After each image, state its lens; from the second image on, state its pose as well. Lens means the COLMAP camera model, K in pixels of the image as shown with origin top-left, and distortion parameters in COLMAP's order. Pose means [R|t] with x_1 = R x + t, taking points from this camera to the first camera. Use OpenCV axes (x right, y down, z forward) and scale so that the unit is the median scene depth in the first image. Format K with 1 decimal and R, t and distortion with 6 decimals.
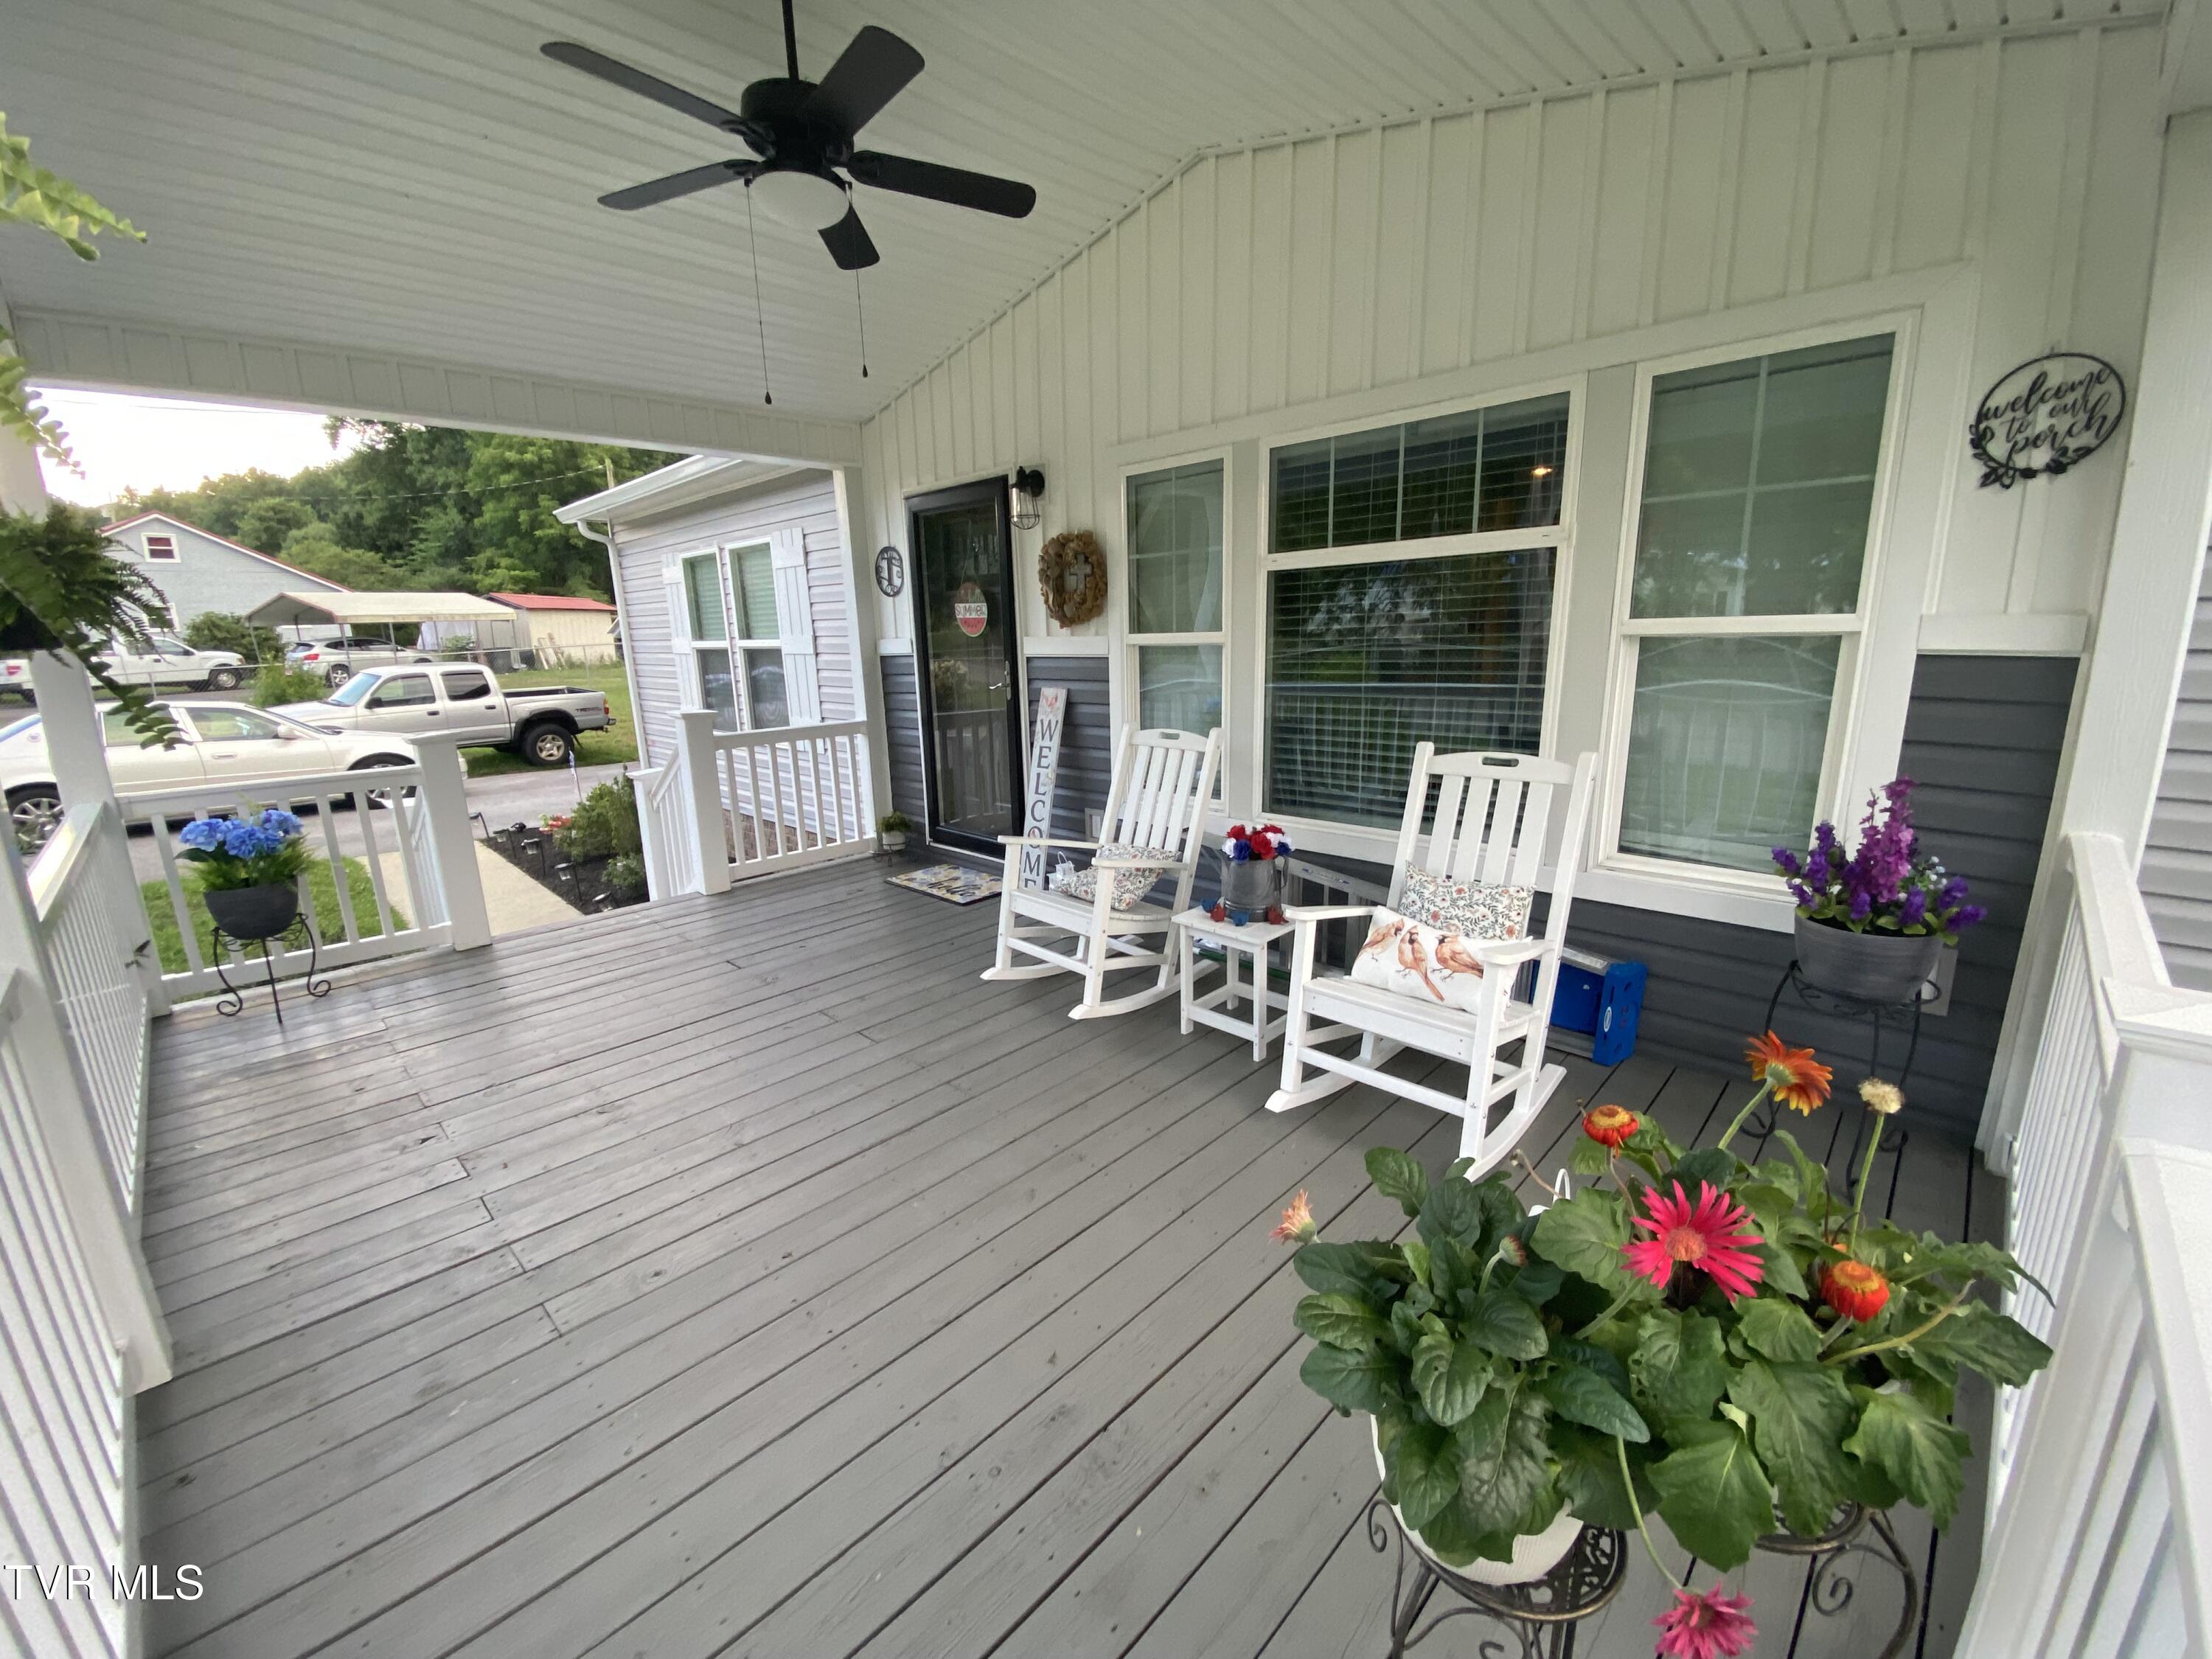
lens RADIAL K [[914.6, 0, 1106.0], [0, 914.6, 829.5], [0, 0, 1]] dist [0.000014, -0.000057]
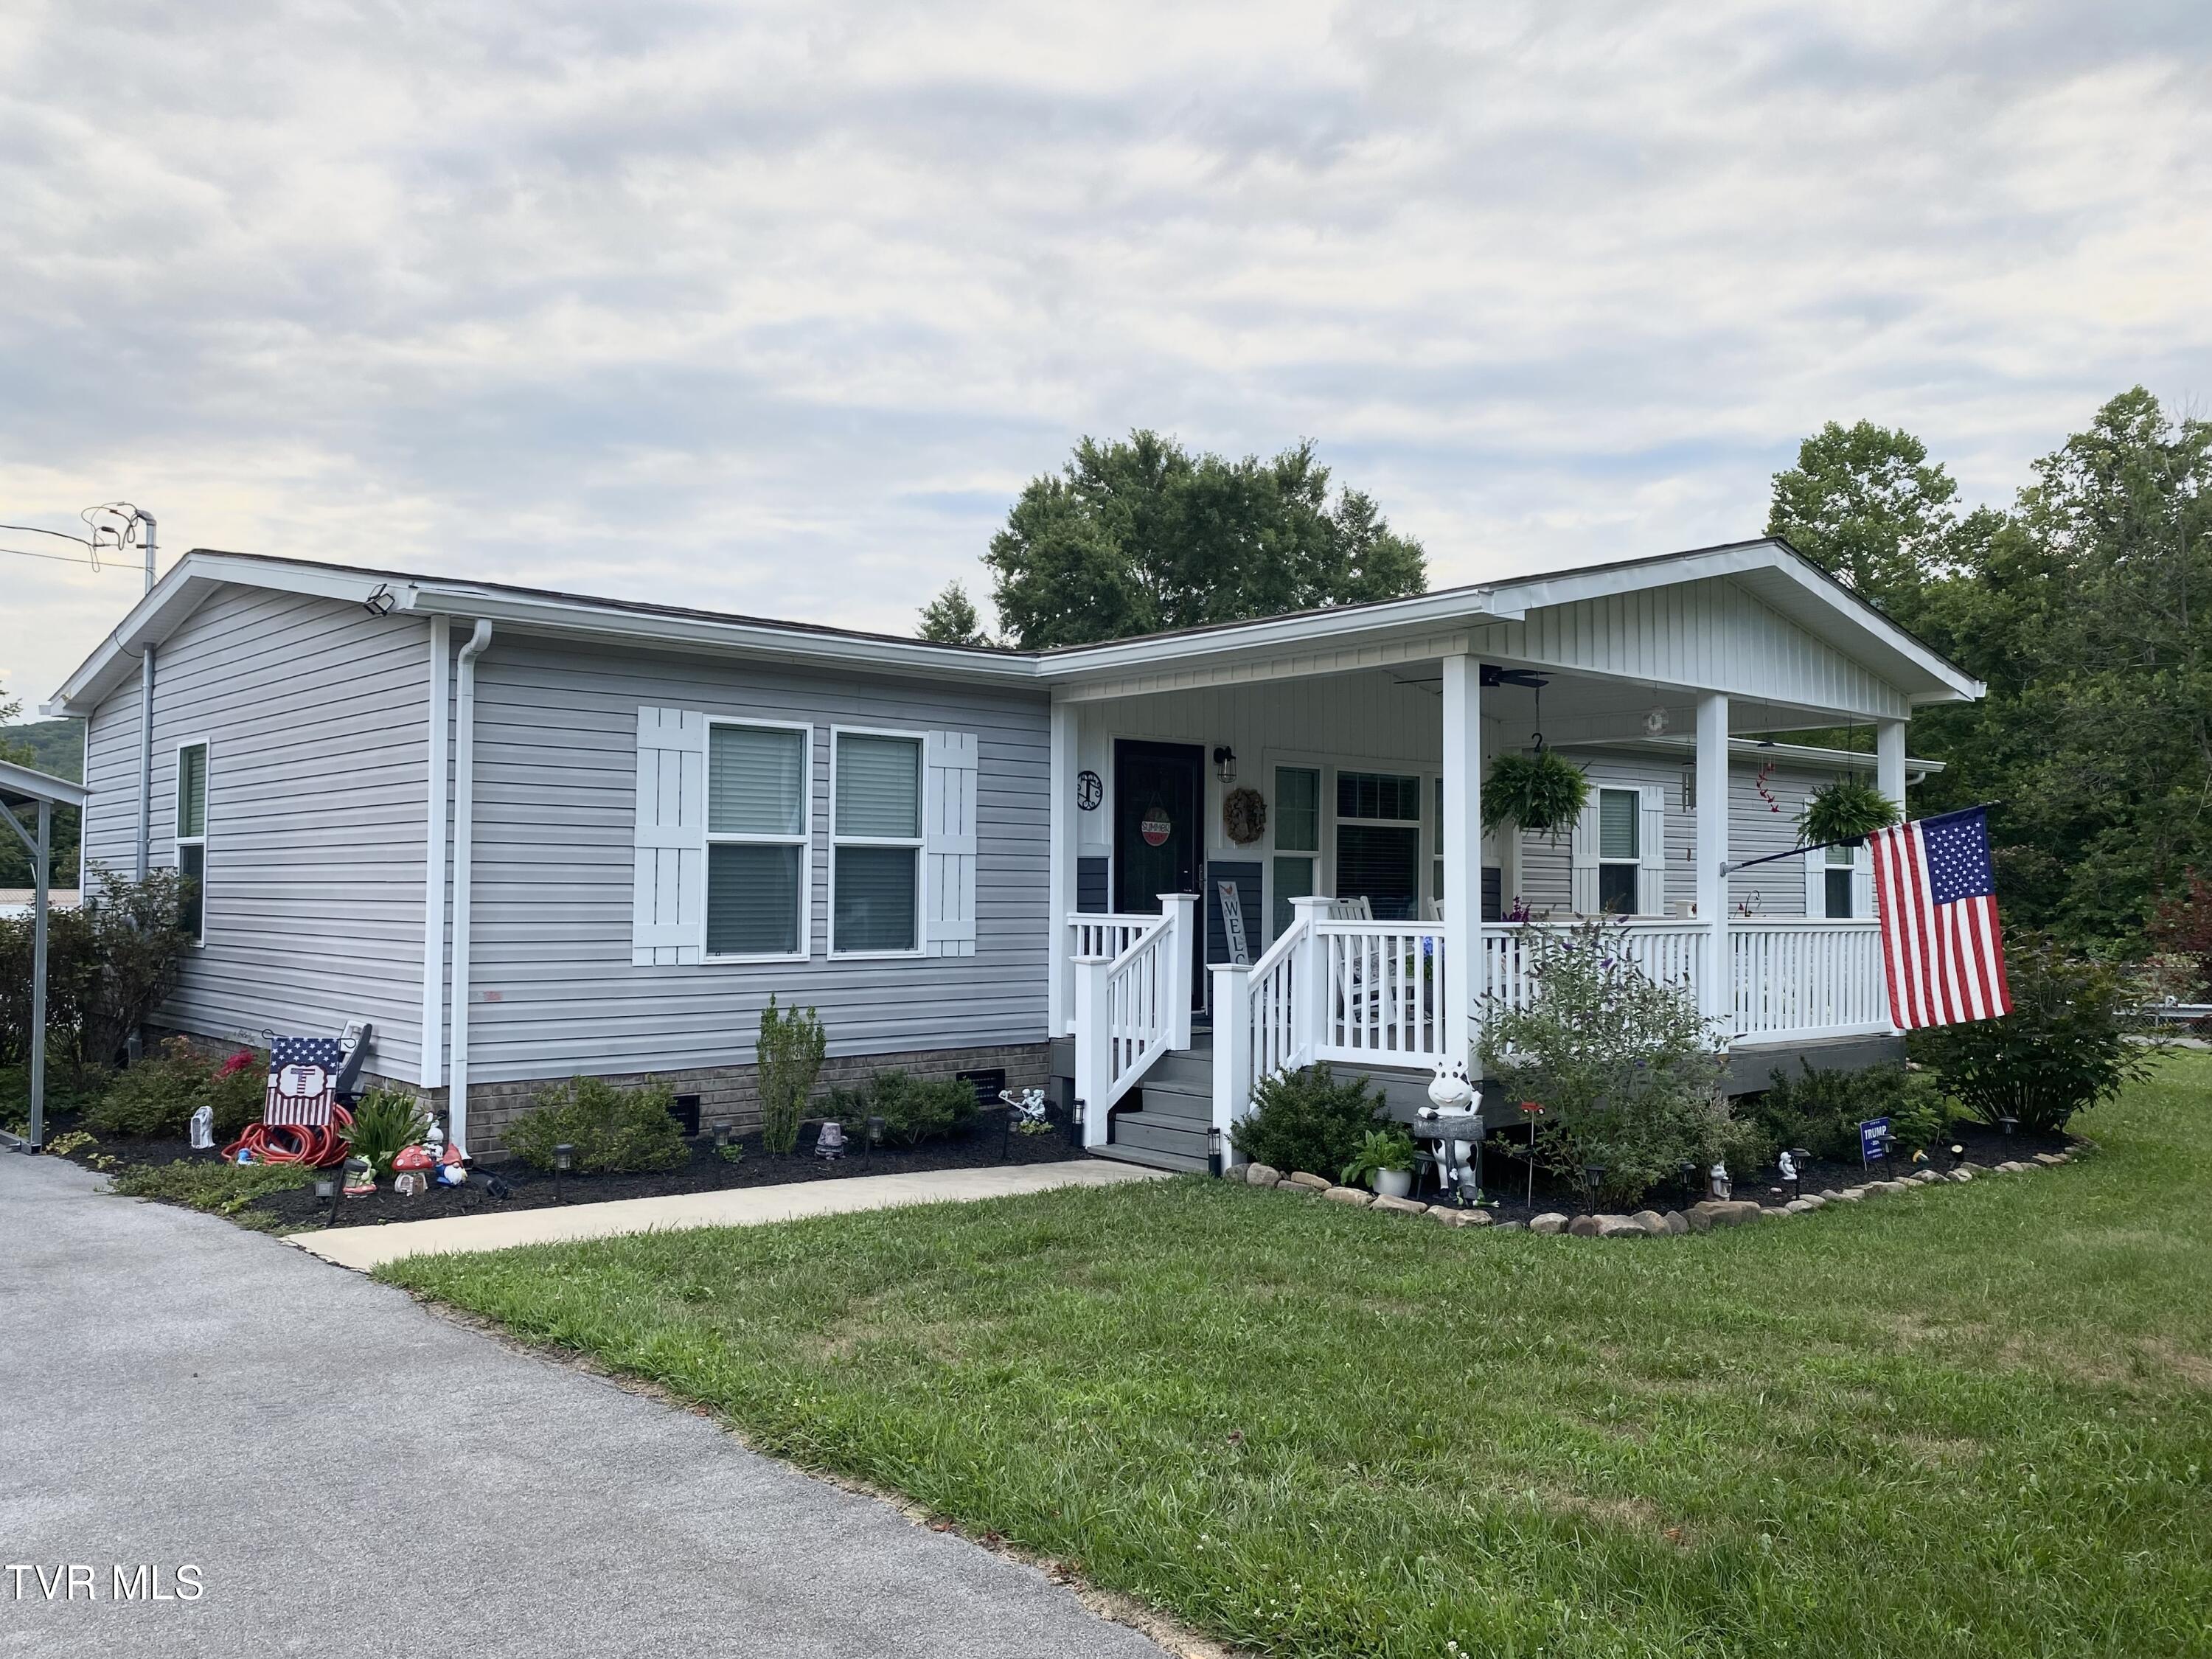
lens RADIAL K [[1779.6, 0, 1114.6], [0, 1779.6, 787.7], [0, 0, 1]] dist [0.124231, -0.355962]
pose [[0.052462, 0.089836, 0.994574, -3.829473], [0.208186, 0.973079, -0.098876, -0.069409], [-0.976681, 0.212243, 0.032347, 1.324680]]
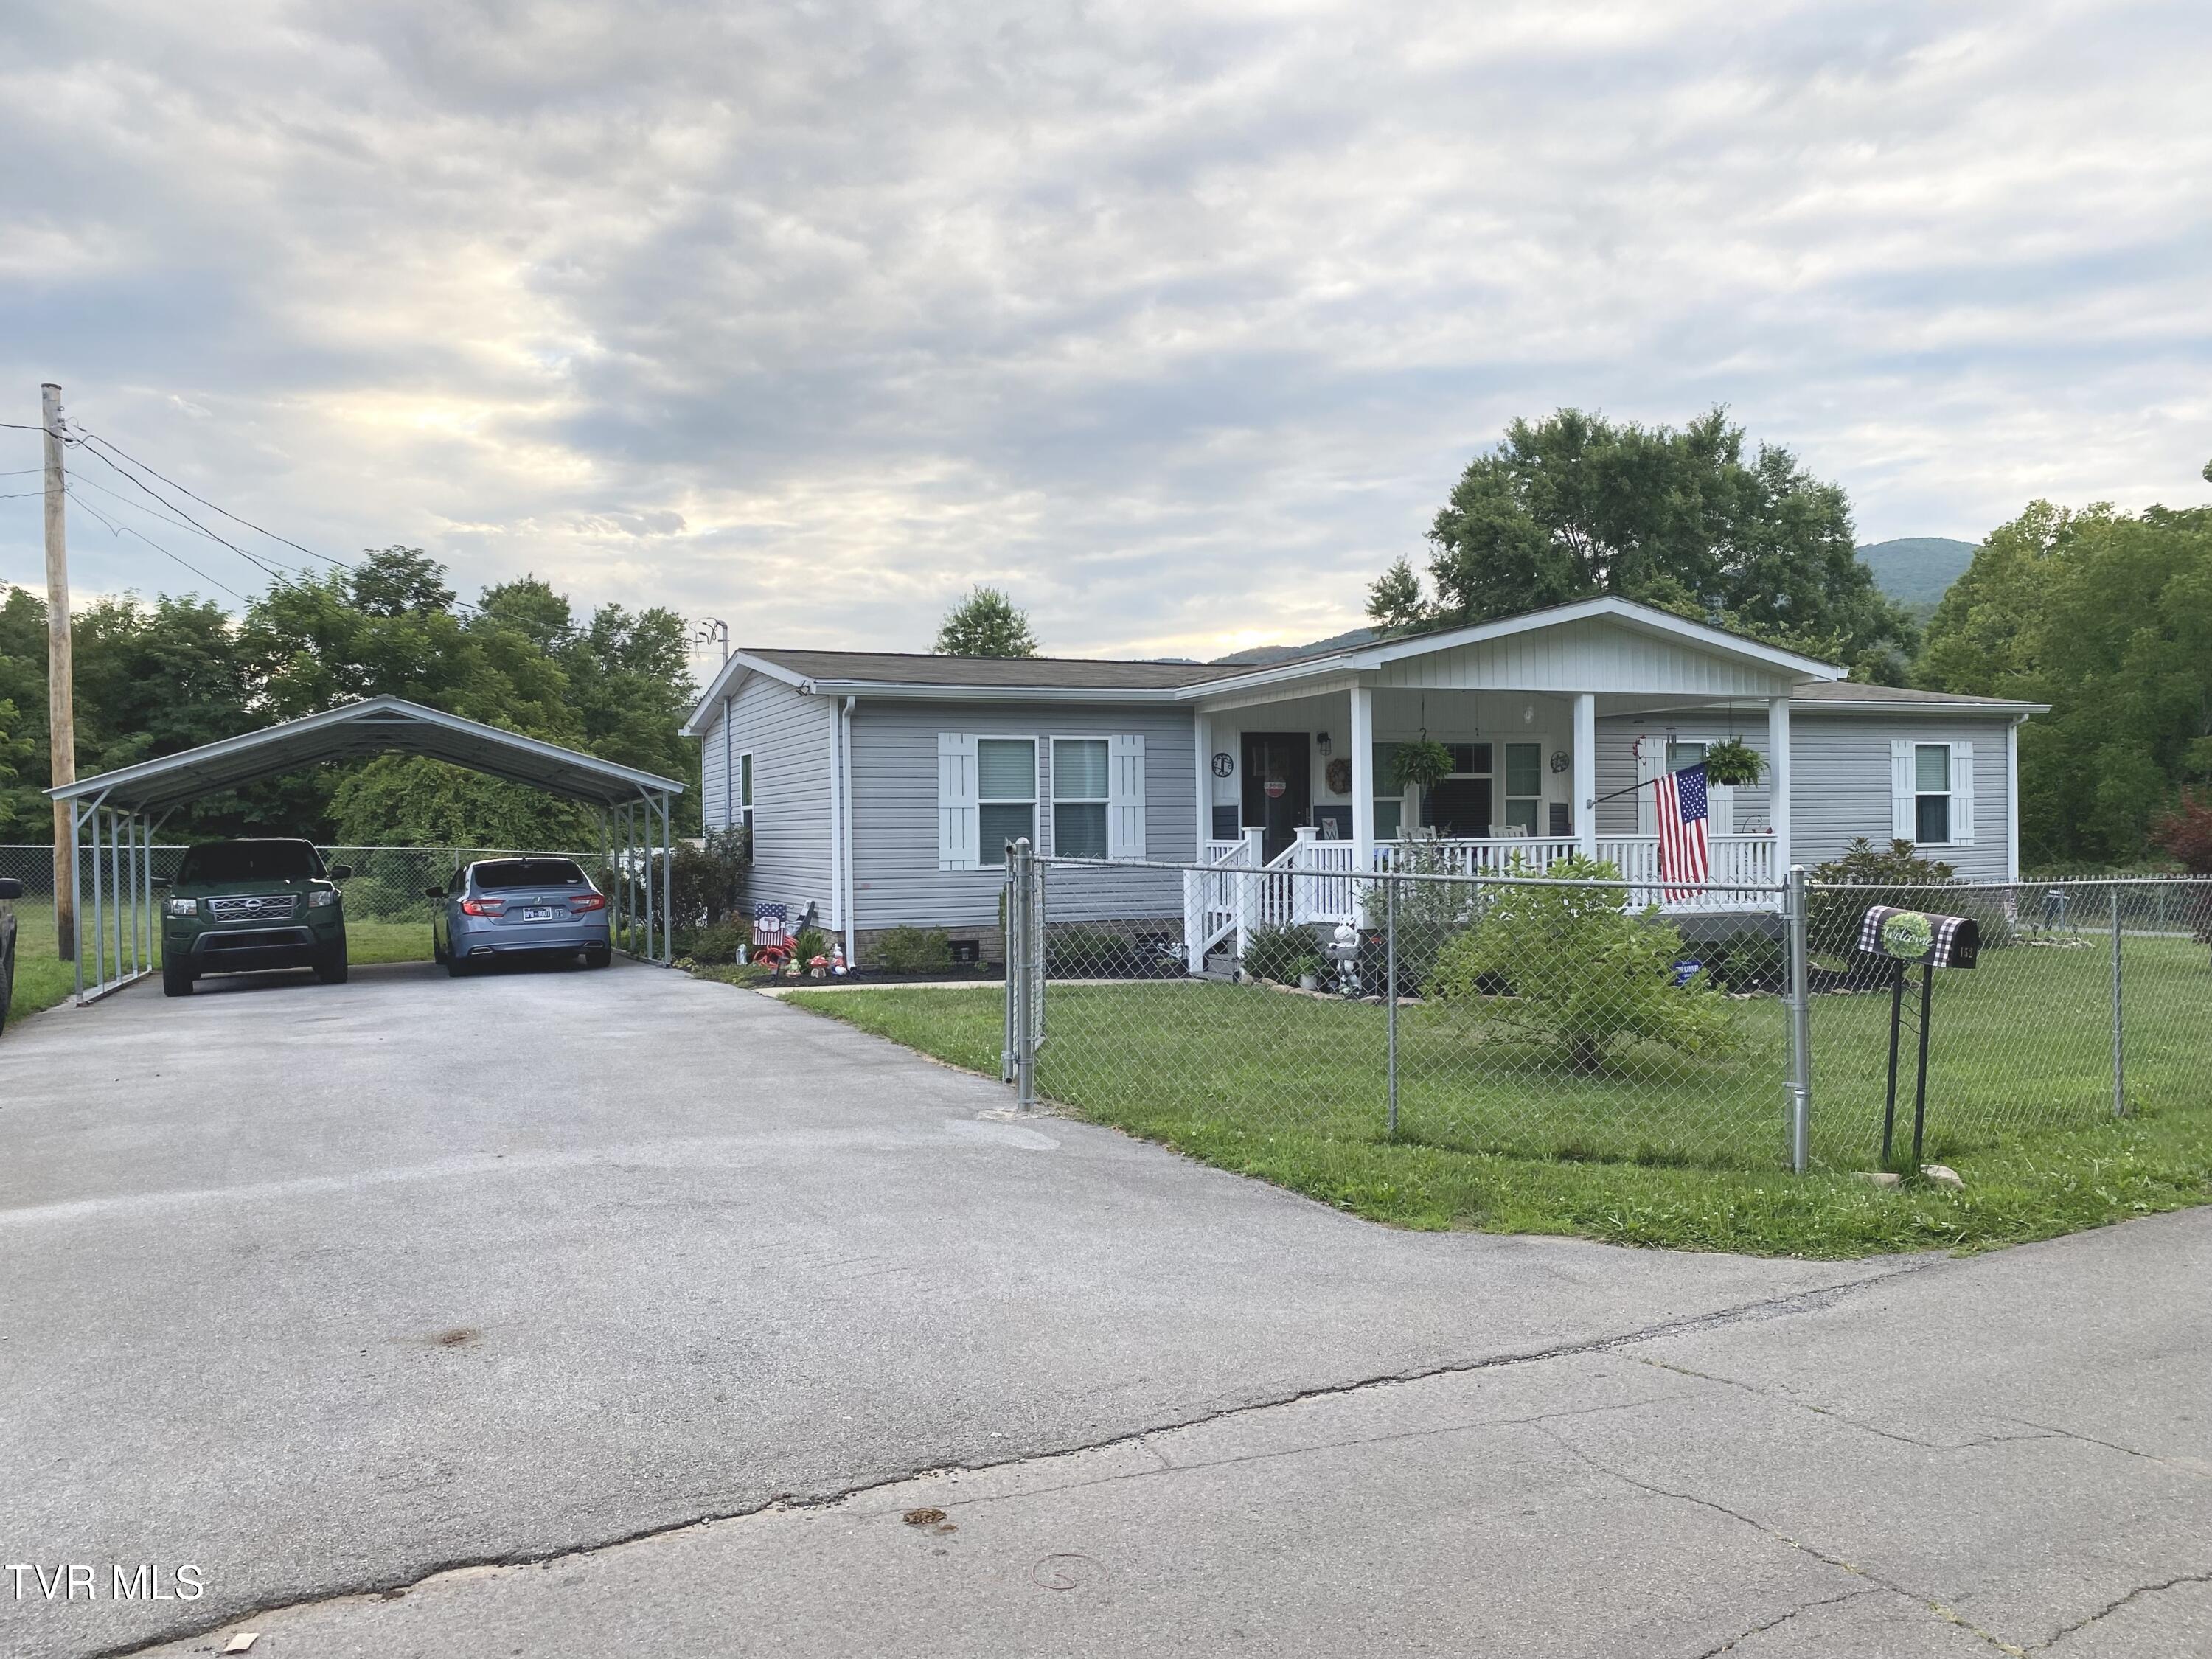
lens RADIAL K [[1631.3, 0, 1106.0], [0, 1631.3, 829.5], [0, 0, 1]] dist [-0.002345, -0.006943]
pose [[0.376029, 0.021761, 0.926352, -5.362571], [0.201362, 0.973914, -0.104616, 0.256491], [-0.904464, 0.225871, 0.361838, -0.026581]]
